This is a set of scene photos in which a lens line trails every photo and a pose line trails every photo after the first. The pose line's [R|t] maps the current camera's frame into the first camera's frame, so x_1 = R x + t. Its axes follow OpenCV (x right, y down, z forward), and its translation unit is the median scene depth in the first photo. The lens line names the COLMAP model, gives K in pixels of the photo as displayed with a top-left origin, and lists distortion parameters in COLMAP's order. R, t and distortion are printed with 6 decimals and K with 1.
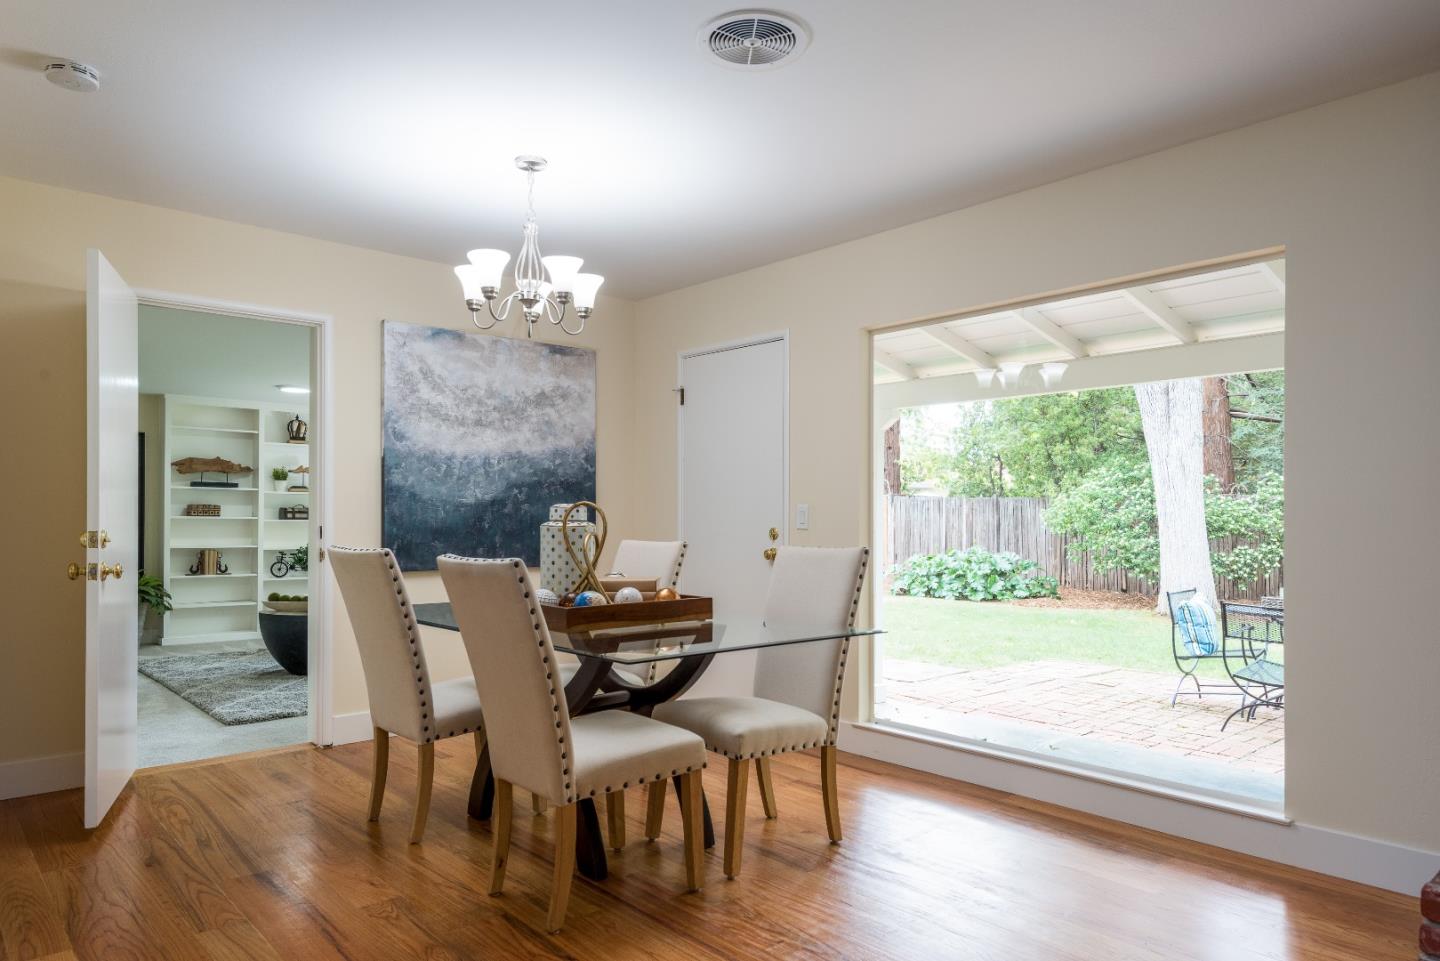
lens RADIAL K [[938.3, 0, 725.6], [0, 938.3, 500.3], [0, 0, 1]] dist [0.001339, 0.001405]
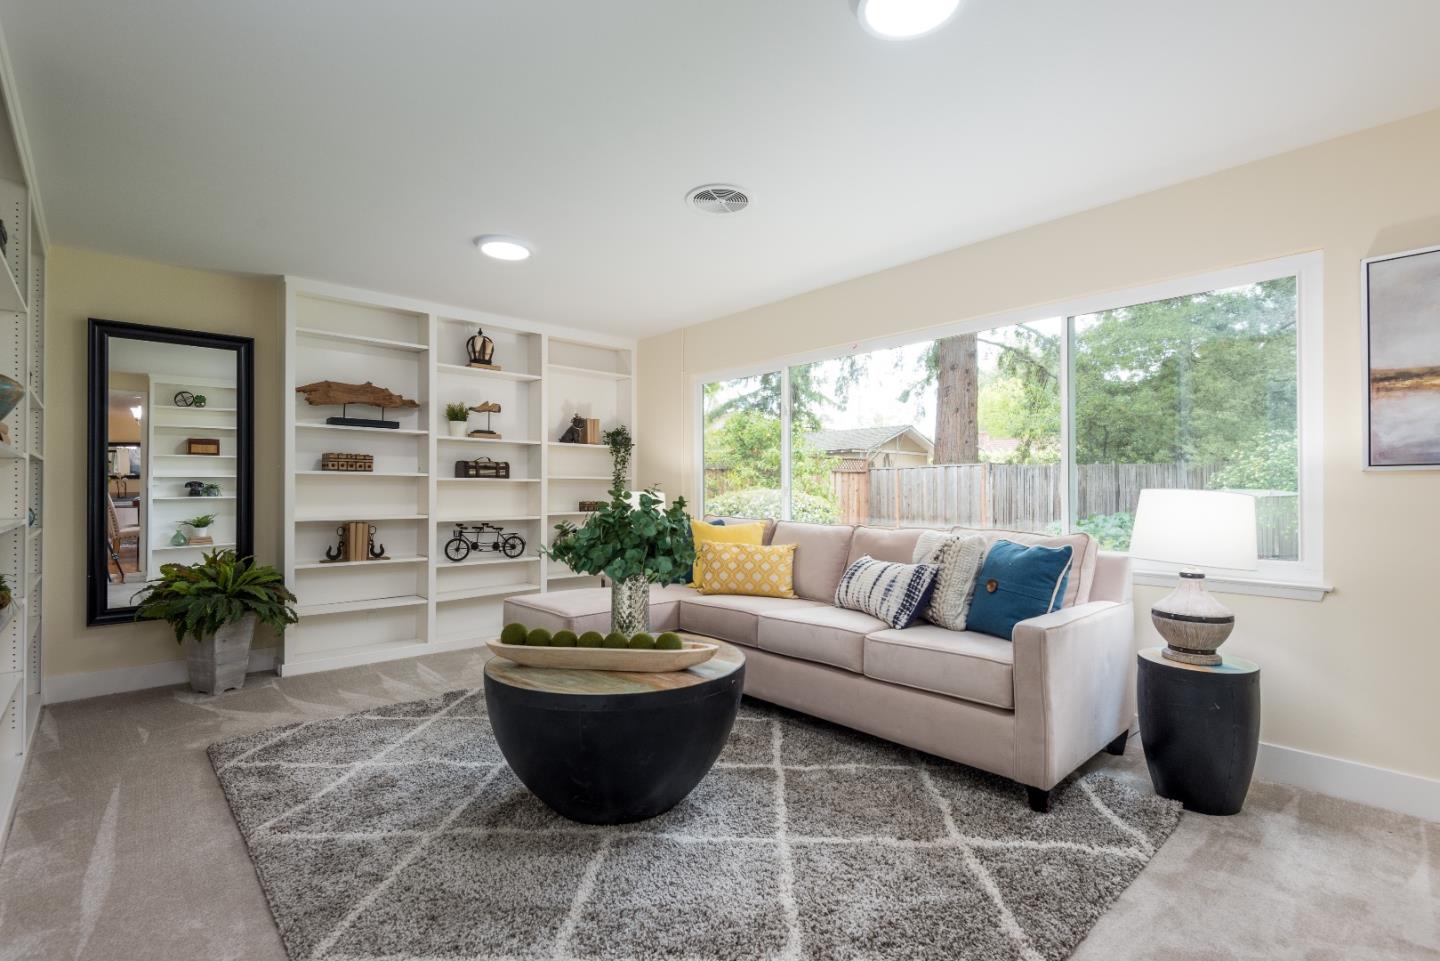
lens RADIAL K [[689.1, 0, 720.0], [0, 689.1, 480.5], [0, 0, 1]] dist [0.036467, -0.023306]
pose [[0.999934, -0.005184, -0.010205, -0.287637], [0.005210, 0.999983, 0.002573, 0.023167], [0.010192, -0.002626, 0.999945, 0.511297]]
